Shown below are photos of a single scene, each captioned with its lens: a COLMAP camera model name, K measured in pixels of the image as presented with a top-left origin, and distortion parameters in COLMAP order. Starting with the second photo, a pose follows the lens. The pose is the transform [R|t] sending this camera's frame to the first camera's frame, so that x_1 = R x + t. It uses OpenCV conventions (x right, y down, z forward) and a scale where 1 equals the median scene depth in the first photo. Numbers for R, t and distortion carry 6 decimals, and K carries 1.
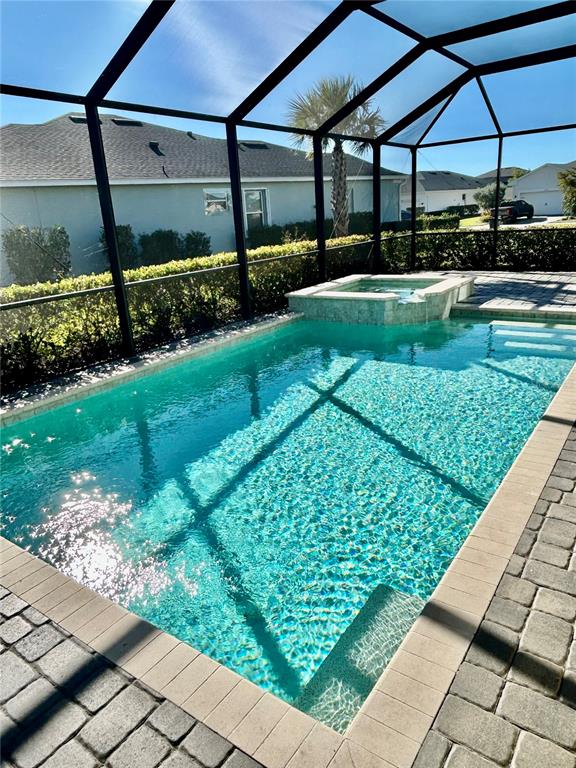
lens RADIAL K [[522.6, 0, 286.1], [0, 522.6, 386.2], [0, 0, 1]] dist [0.005544, -0.014041]
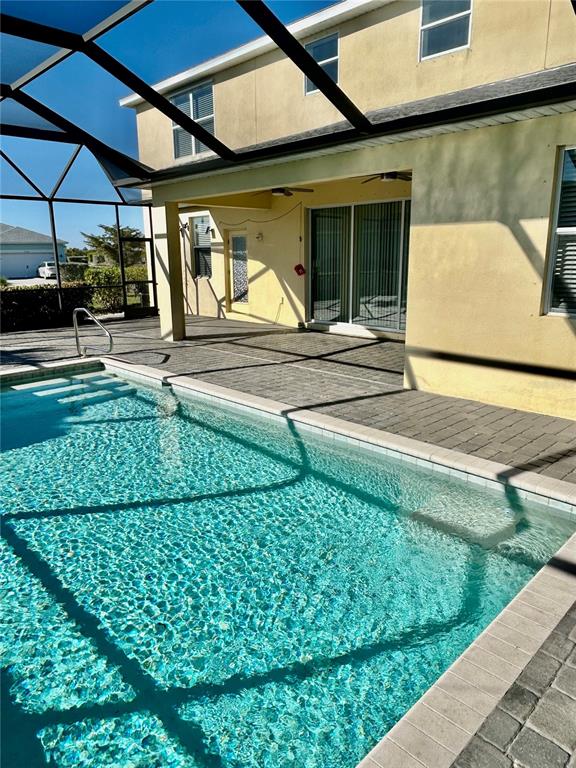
lens RADIAL K [[522.6, 0, 286.7], [0, 522.6, 382.8], [0, 0, 1]] dist [0.005544, -0.014041]
pose [[0.091156, -0.171346, 0.980985, -0.659511], [0.299971, 0.944056, 0.137021, -0.159290], [-0.949583, 0.281777, 0.137455, 0.576172]]
